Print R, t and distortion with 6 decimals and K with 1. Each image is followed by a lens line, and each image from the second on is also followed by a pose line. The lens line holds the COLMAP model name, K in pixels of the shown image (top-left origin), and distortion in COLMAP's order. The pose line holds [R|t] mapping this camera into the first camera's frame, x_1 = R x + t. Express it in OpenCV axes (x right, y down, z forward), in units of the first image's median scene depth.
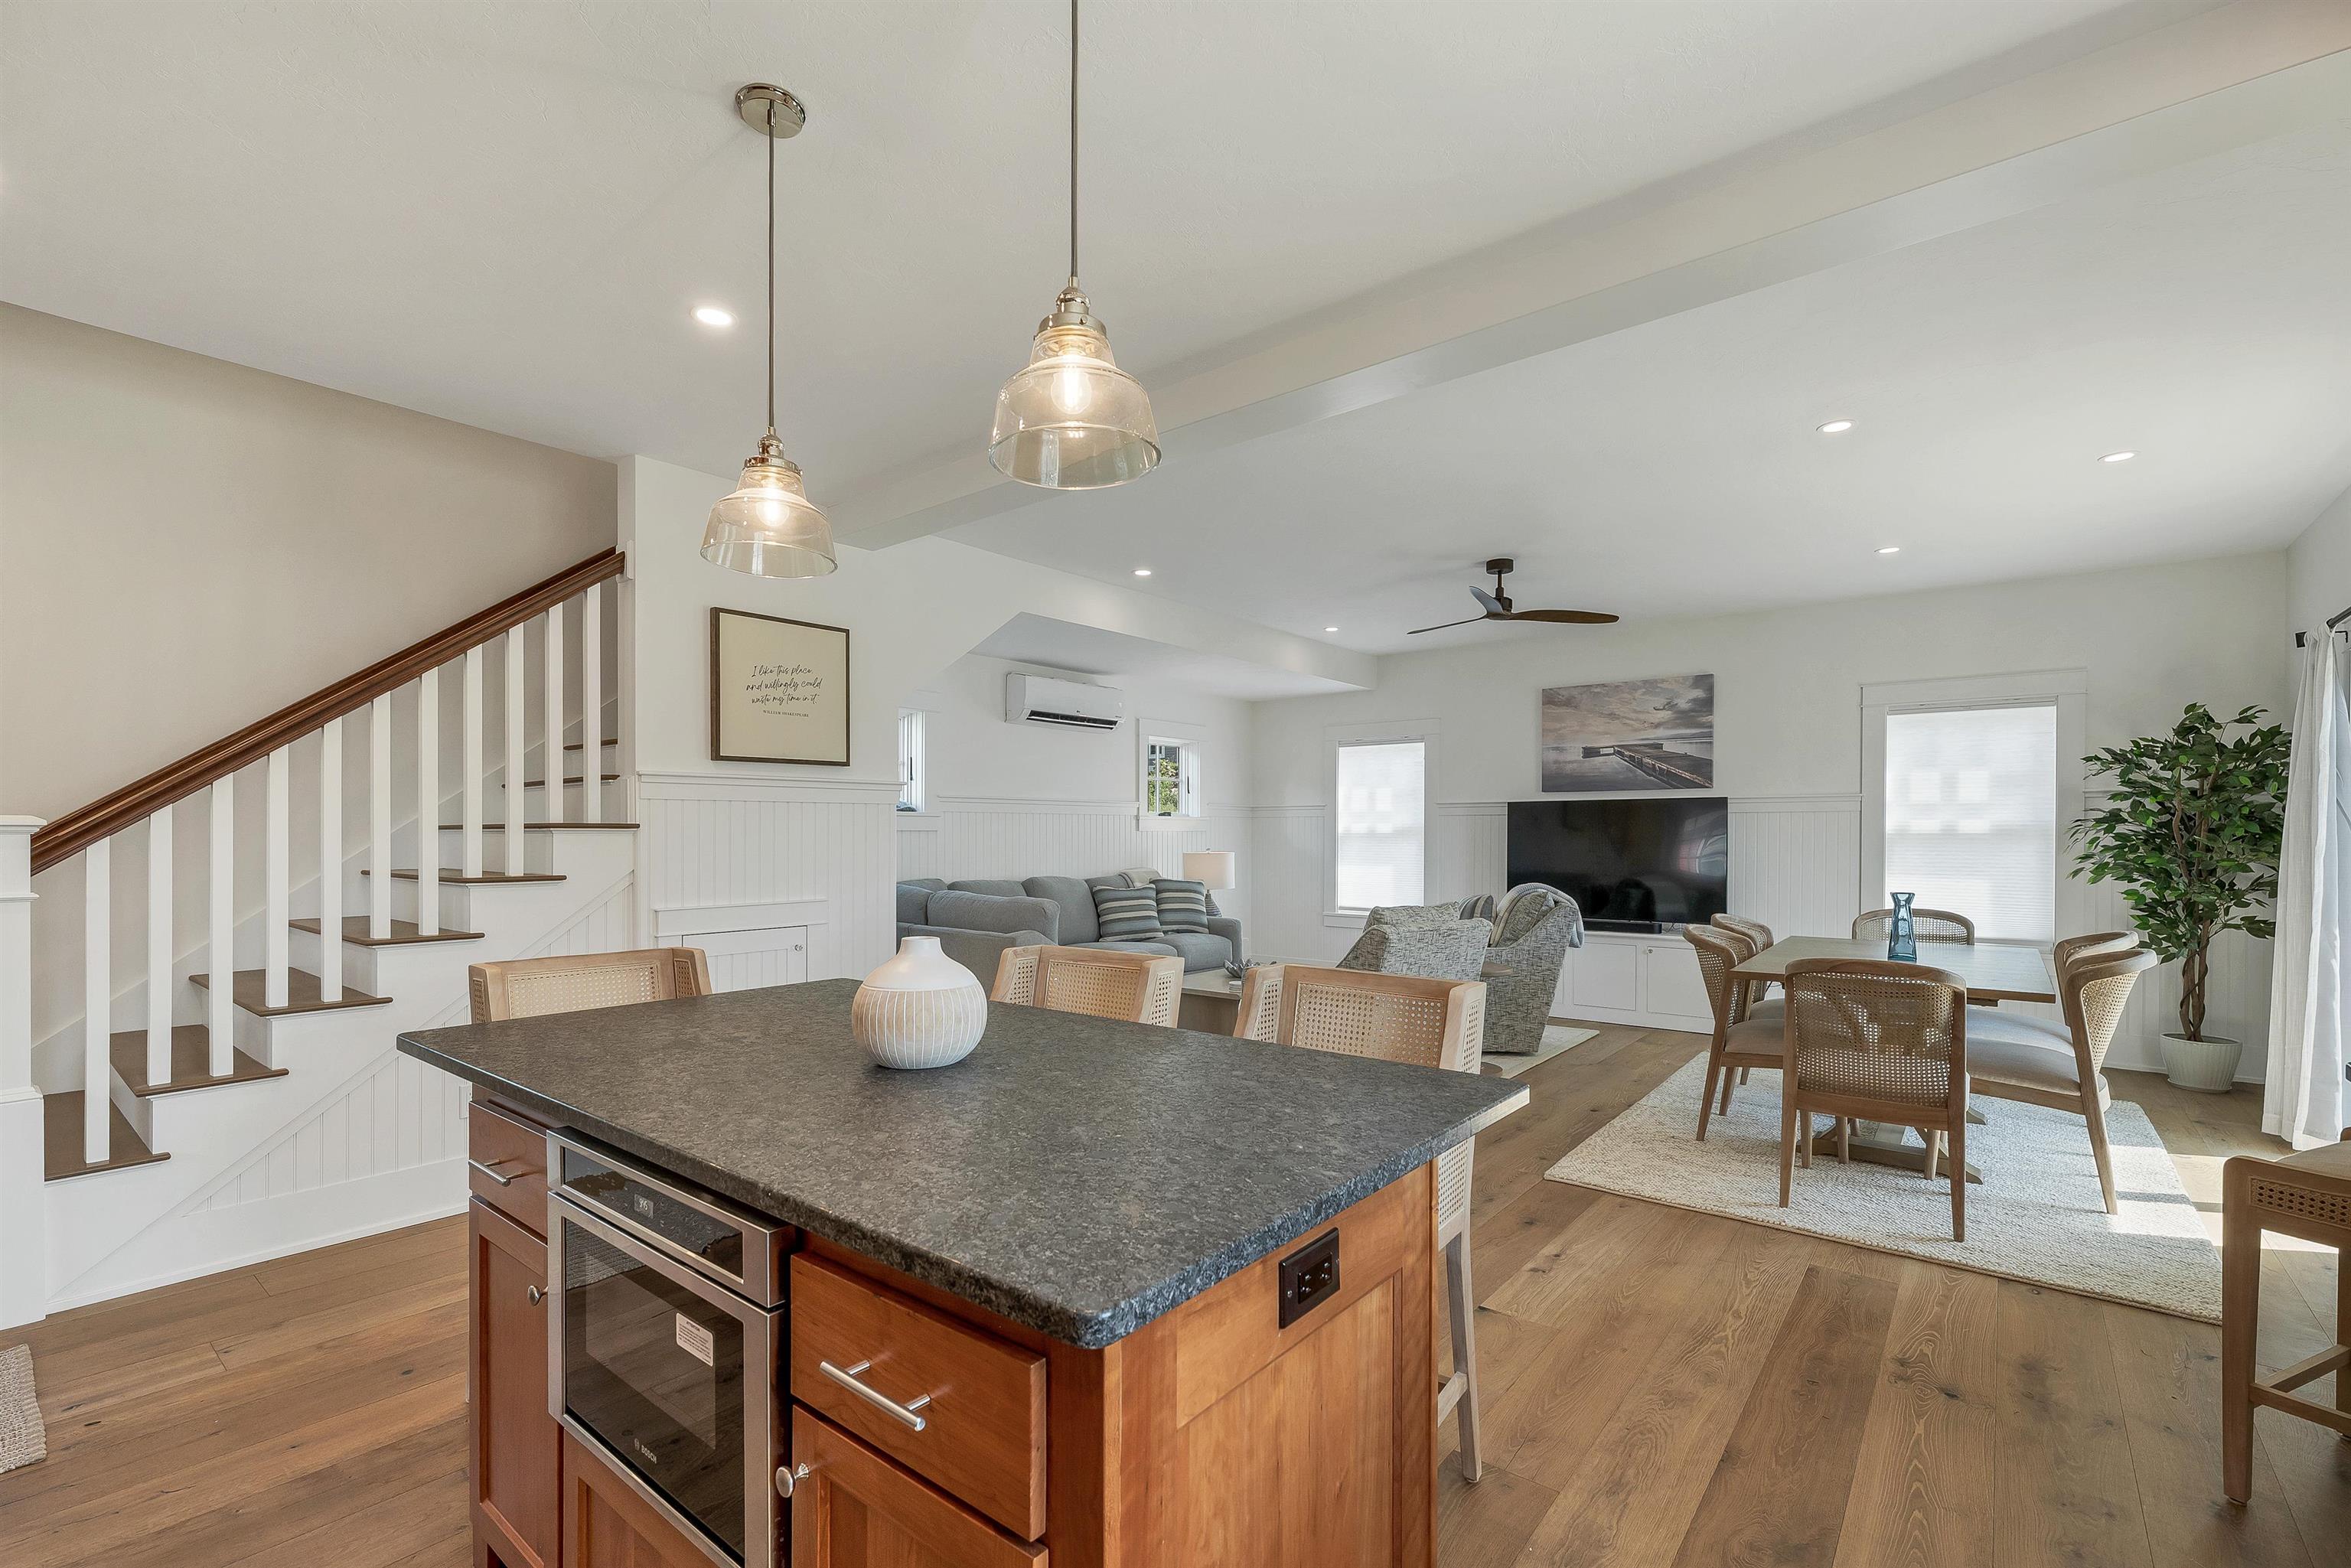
lens RADIAL K [[1015.3, 0, 1181.7], [0, 1015.3, 839.7], [0, 0, 1]] dist [0.000385, 0.000029]
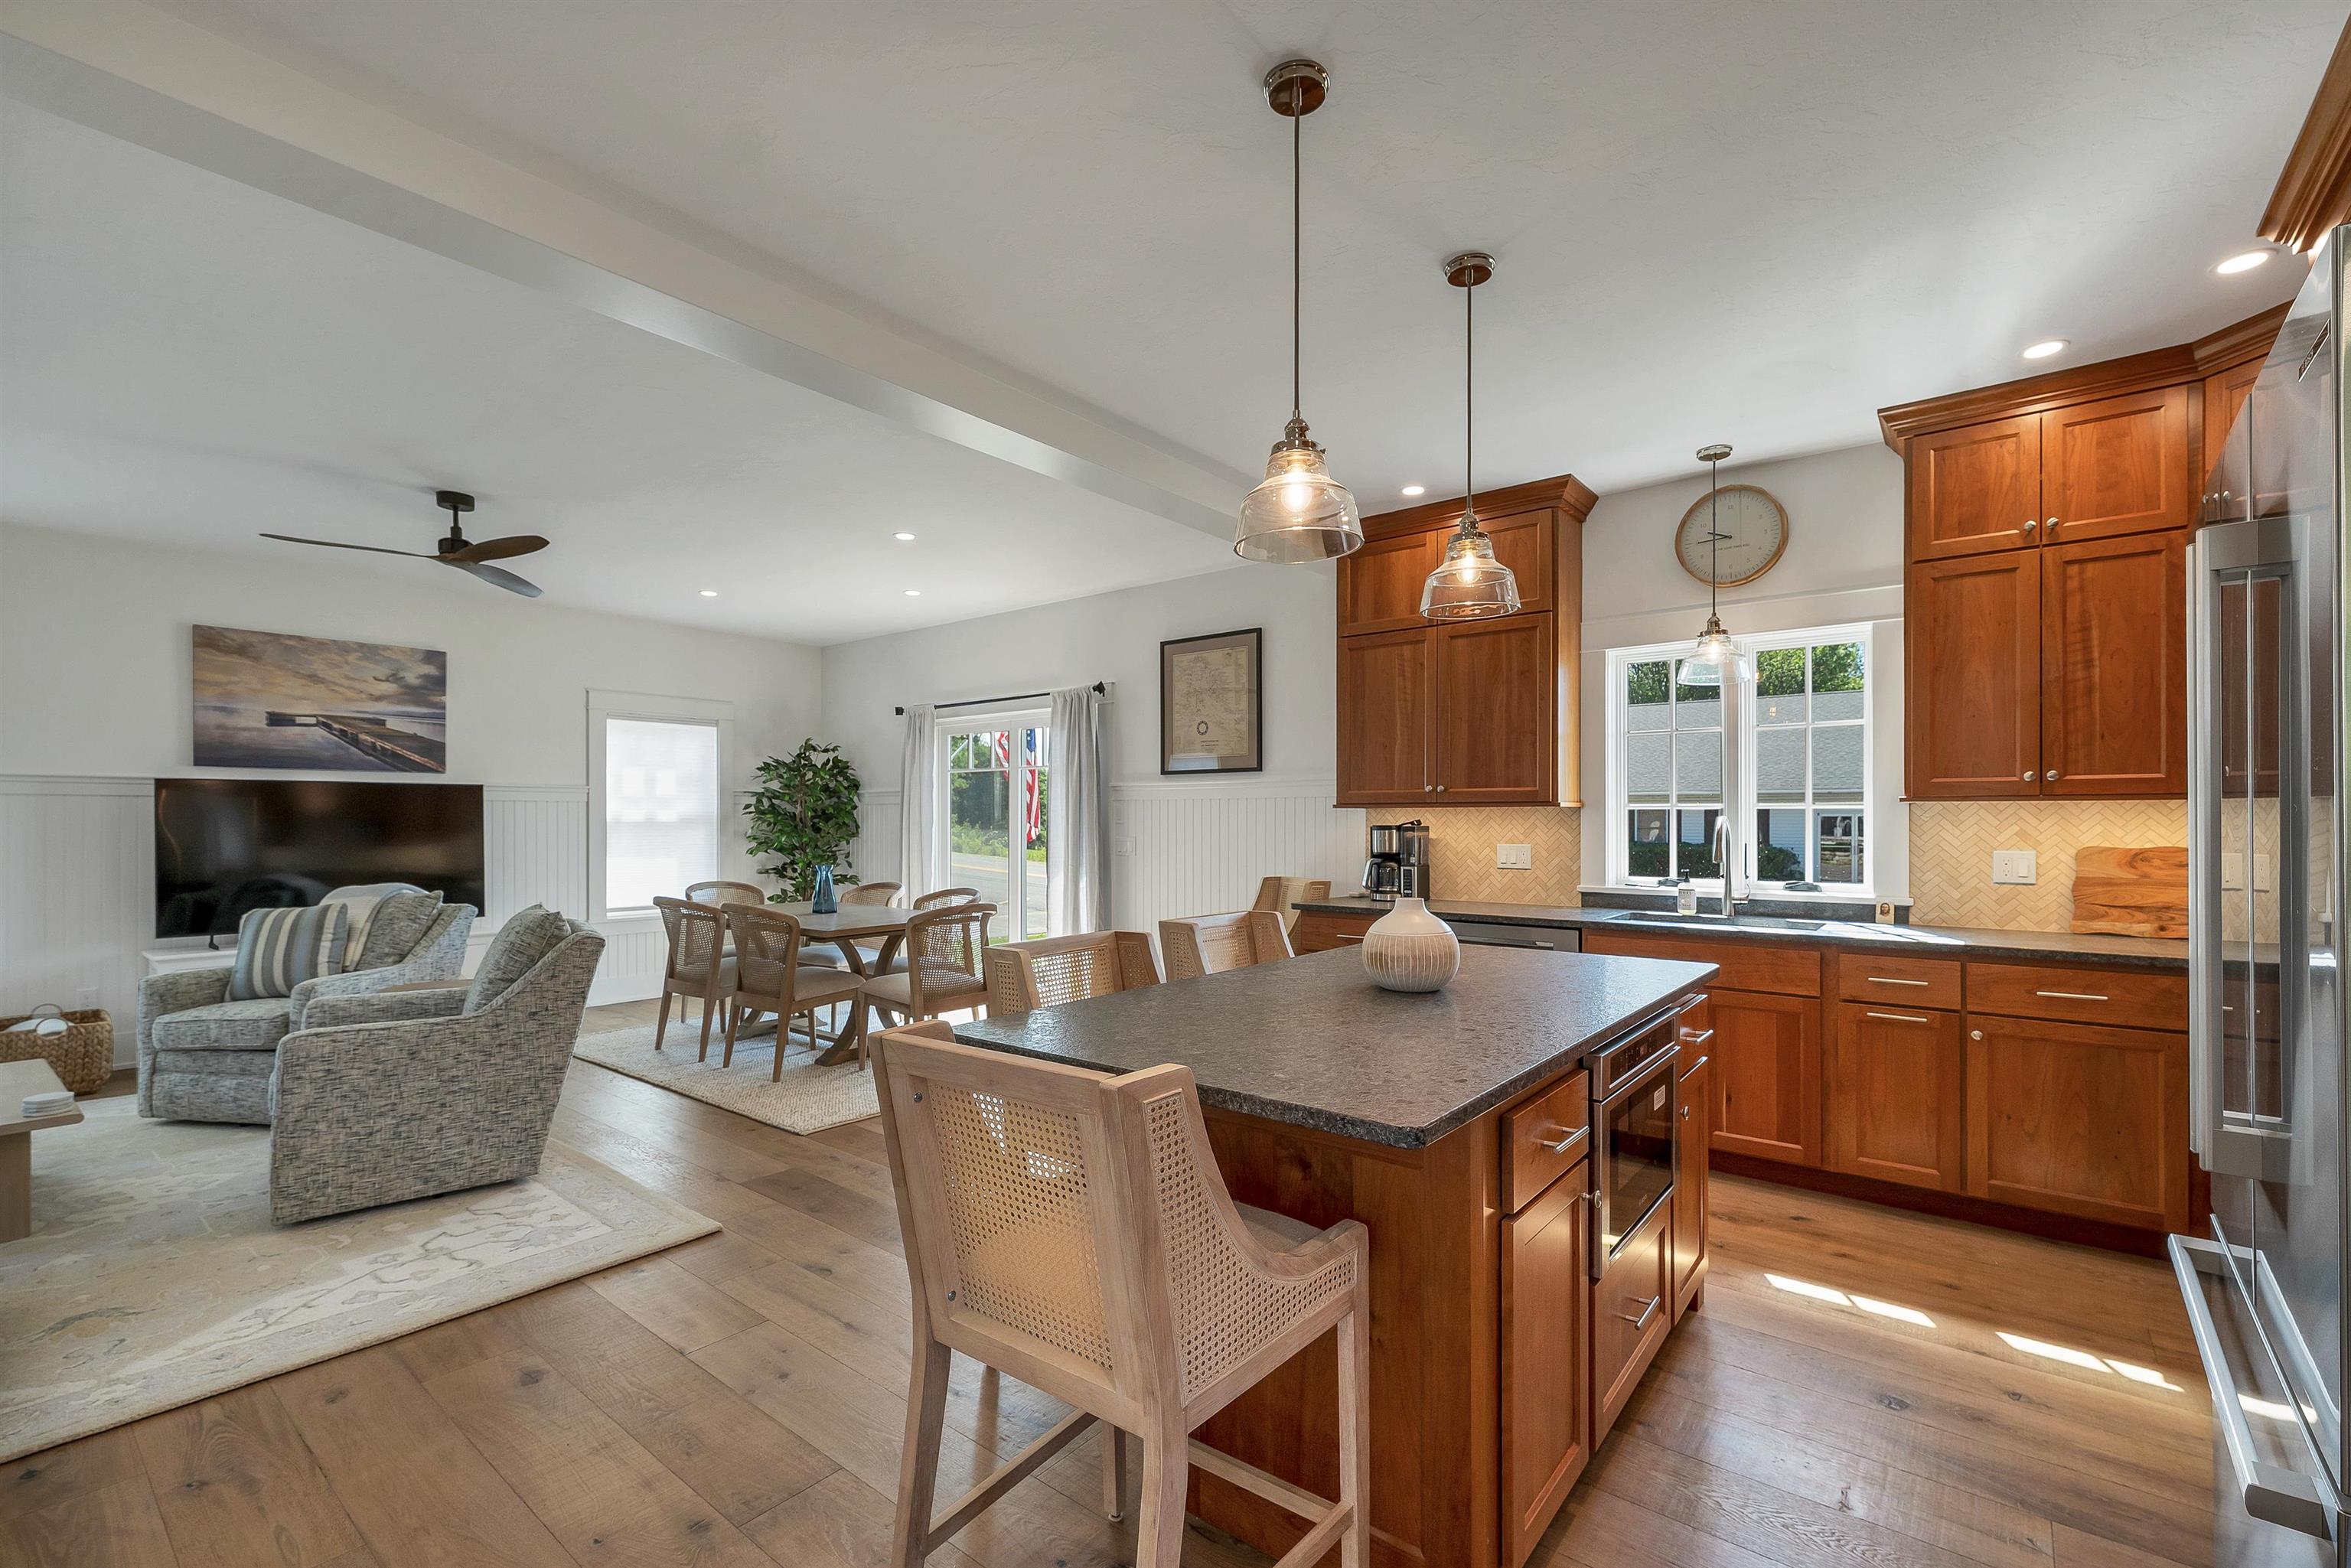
lens RADIAL K [[993.6, 0, 1179.5], [0, 993.6, 816.3], [0, 0, 1]] dist [0.000096, -0.000031]
pose [[-0.005308, 0.003140, 0.999981, -0.395006], [0.008839, 0.999956, -0.003093, -0.002469], [-0.999947, 0.008823, -0.005336, 0.323662]]
